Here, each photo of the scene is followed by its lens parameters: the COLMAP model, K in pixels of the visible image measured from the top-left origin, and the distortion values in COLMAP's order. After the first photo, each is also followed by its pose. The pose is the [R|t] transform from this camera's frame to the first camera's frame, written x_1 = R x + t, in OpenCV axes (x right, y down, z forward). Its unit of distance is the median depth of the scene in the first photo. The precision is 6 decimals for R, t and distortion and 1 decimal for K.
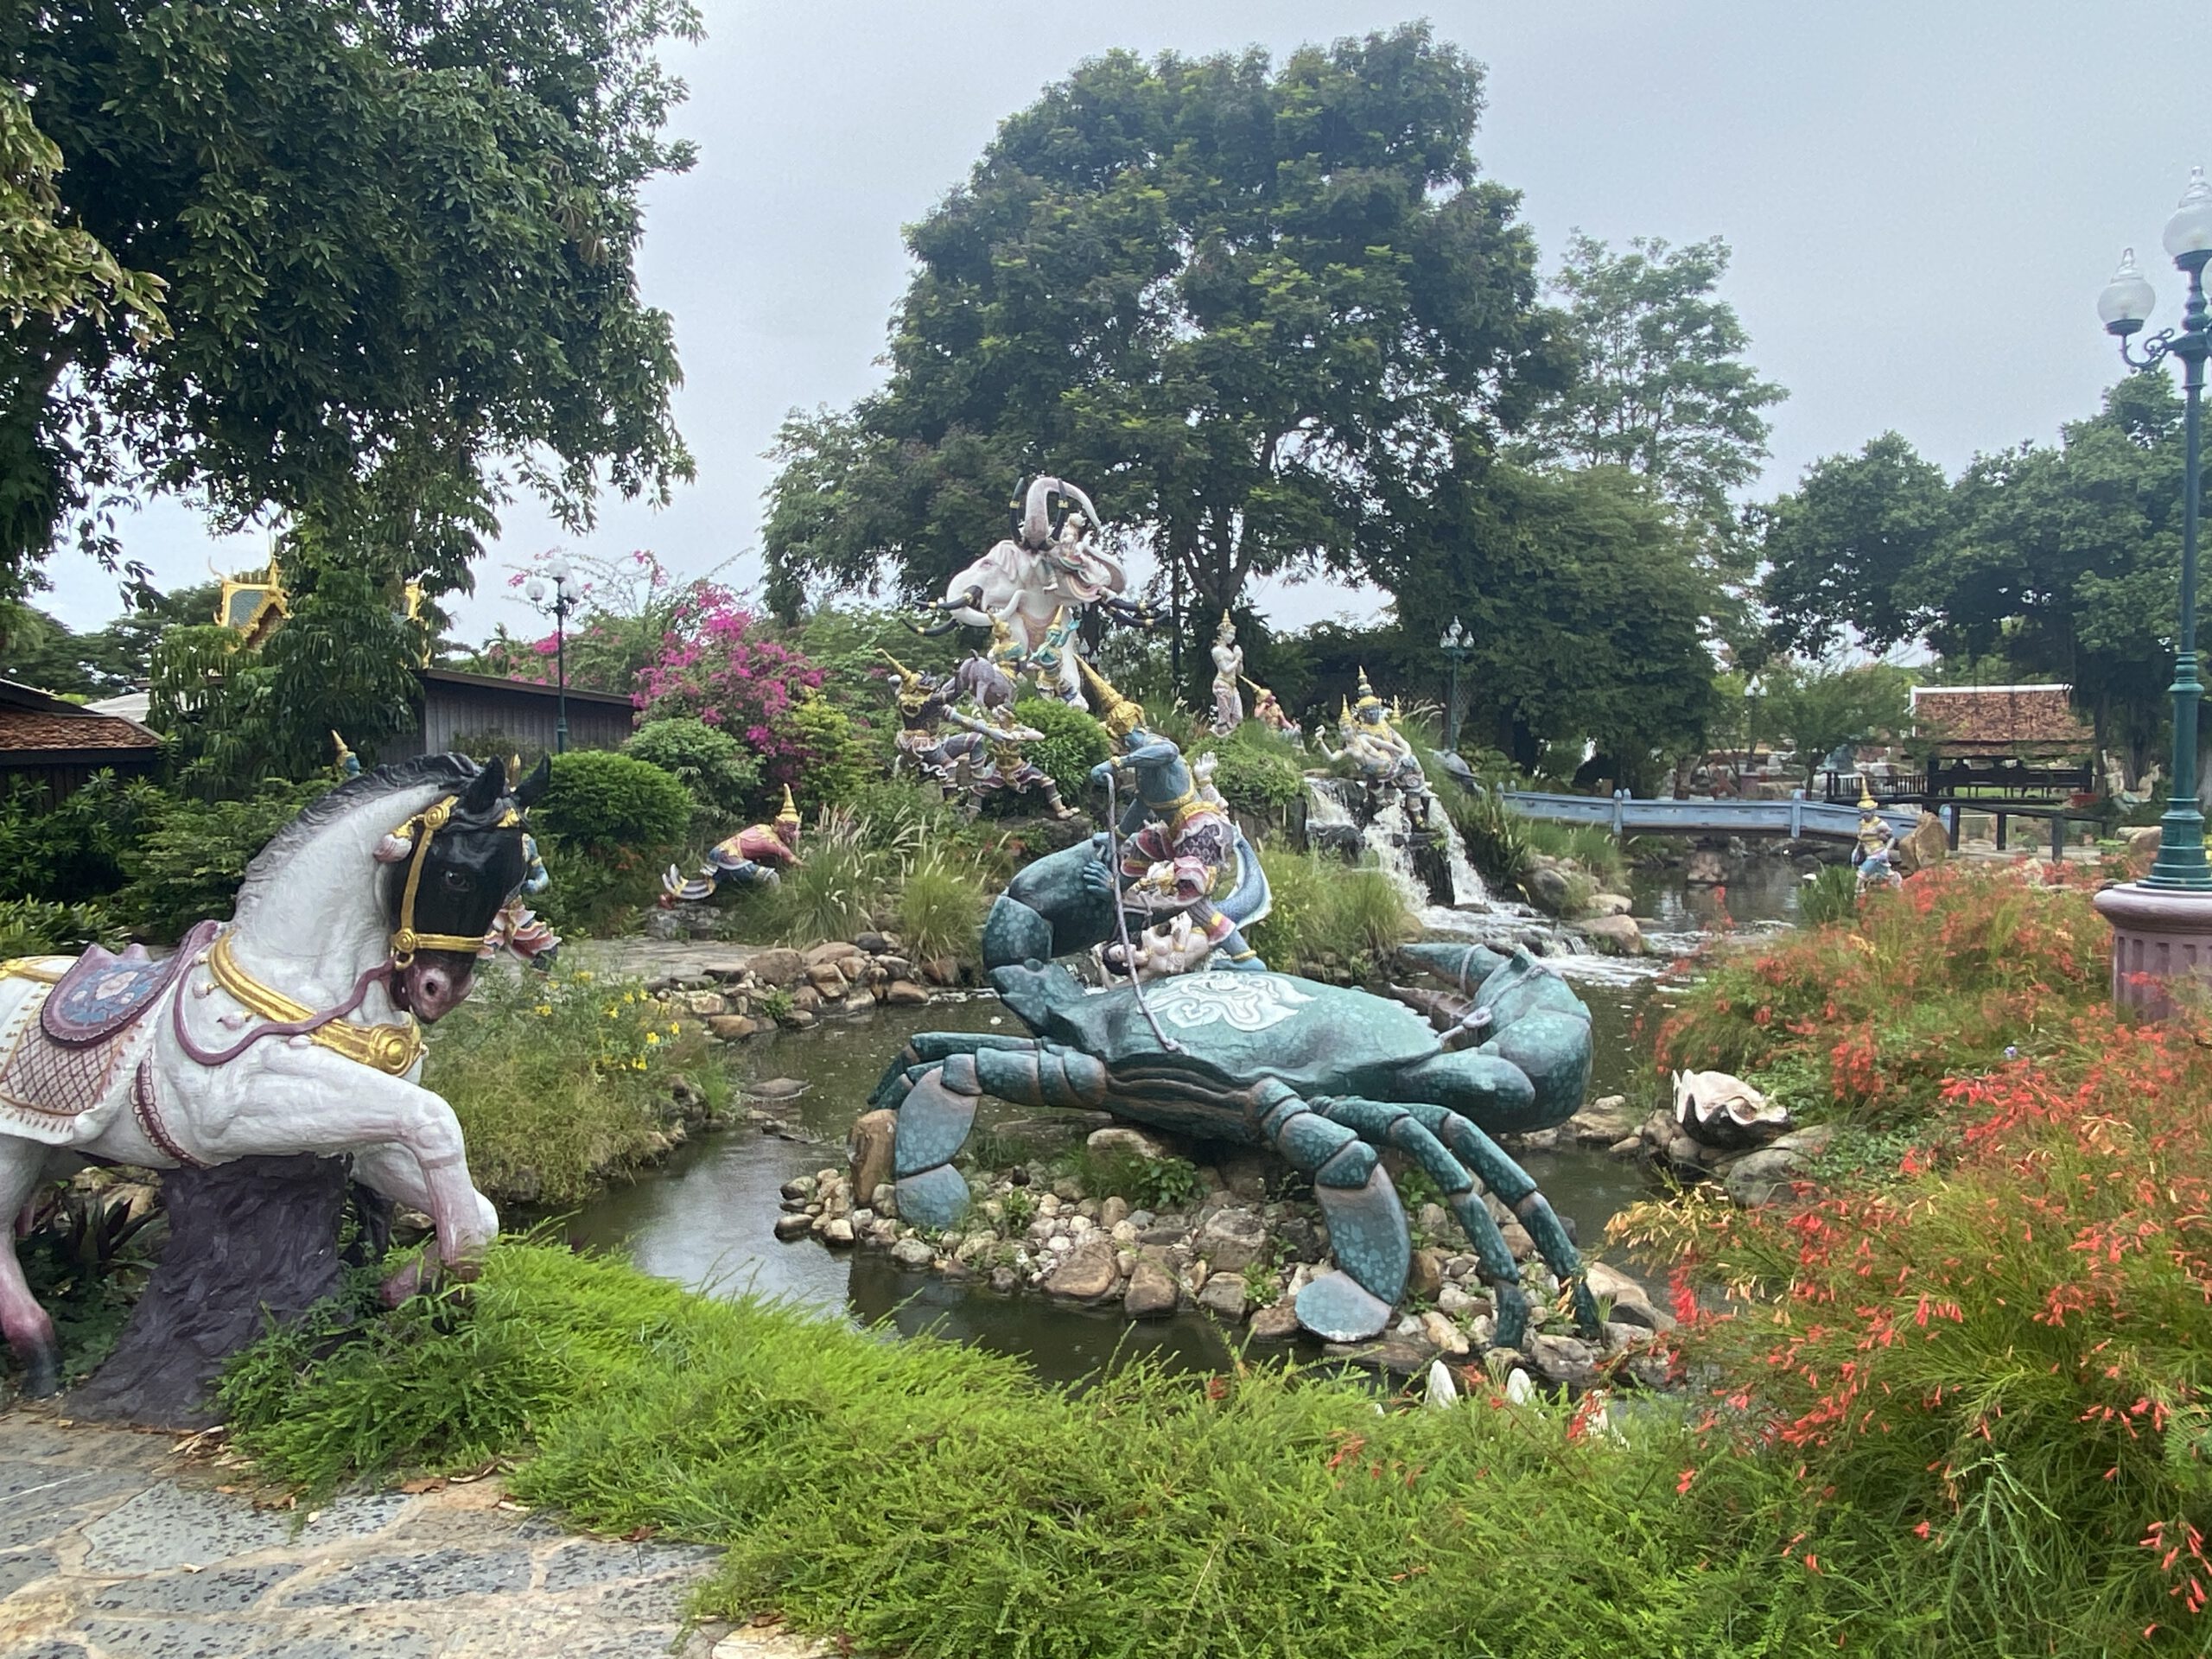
lens RADIAL K [[1399.2, 0, 1106.0], [0, 1399.2, 829.5], [0, 0, 1]] dist [0.082776, -0.002464]
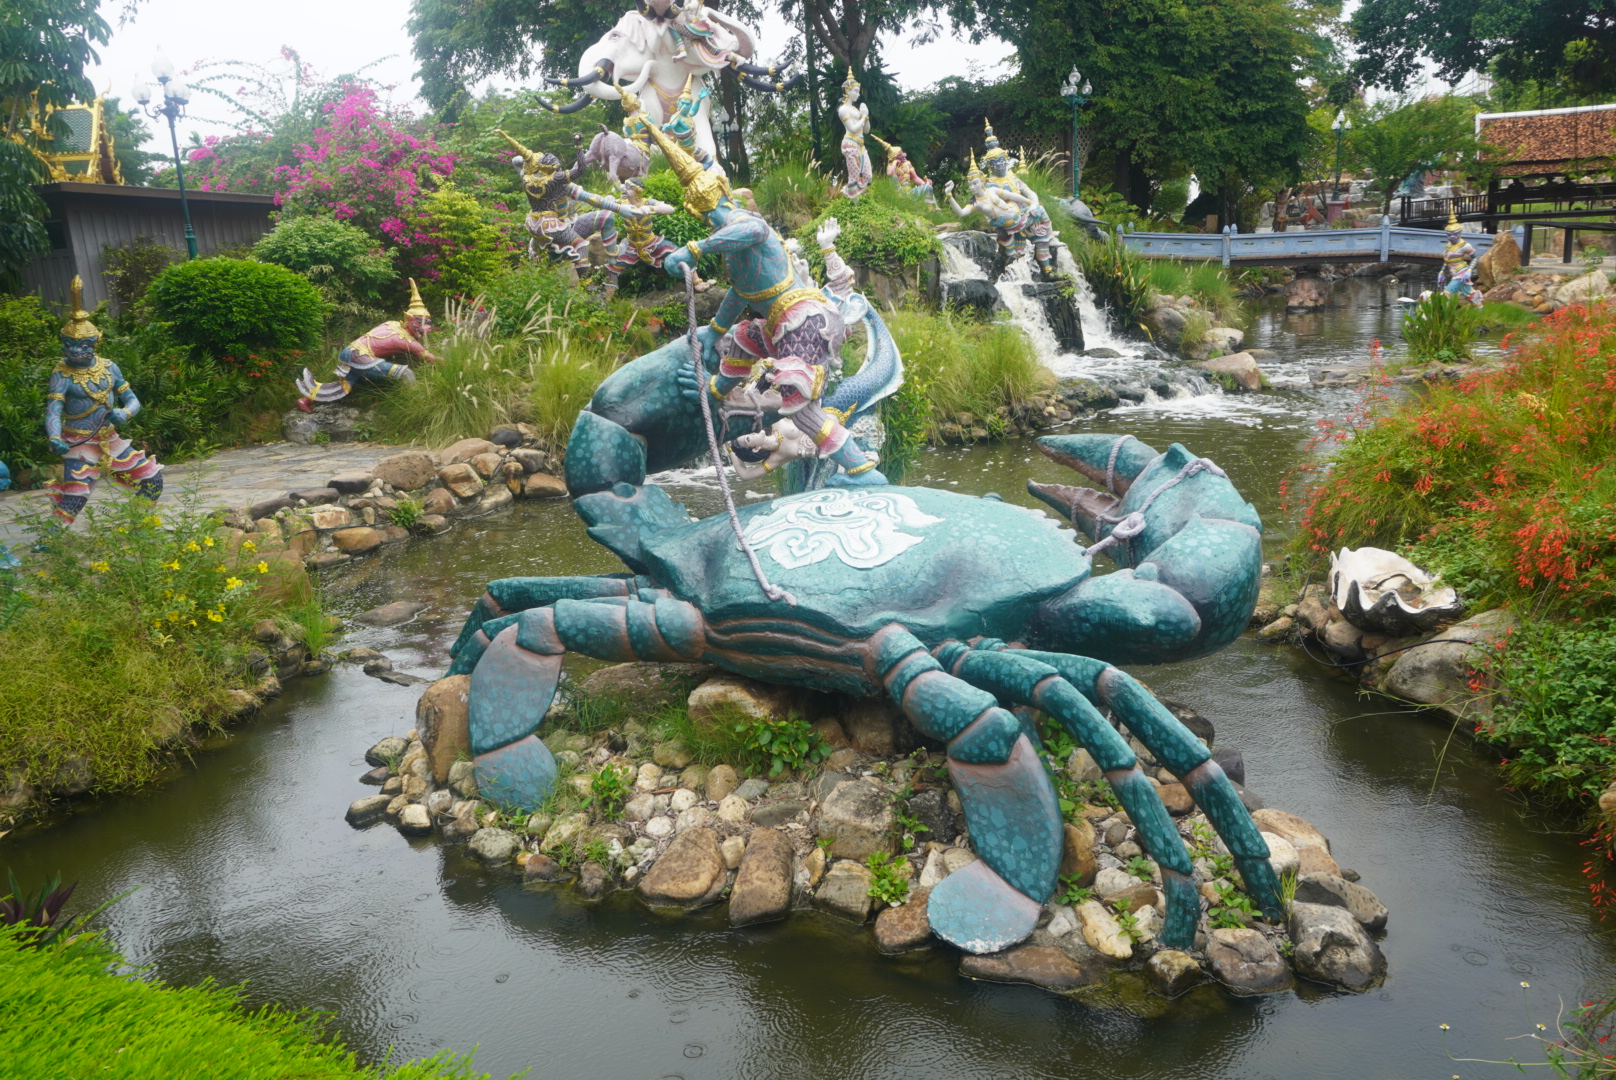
lens RADIAL K [[1267.7, 0, 808.0], [0, 1267.7, 540.0], [0, 0, 1]] dist [-0.025815, 0.014660]
pose [[0.997282, -0.069776, 0.023653, 0.024217], [0.063820, 0.978554, 0.195856, -0.011627], [-0.036811, -0.193814, 0.980347, 0.123459]]
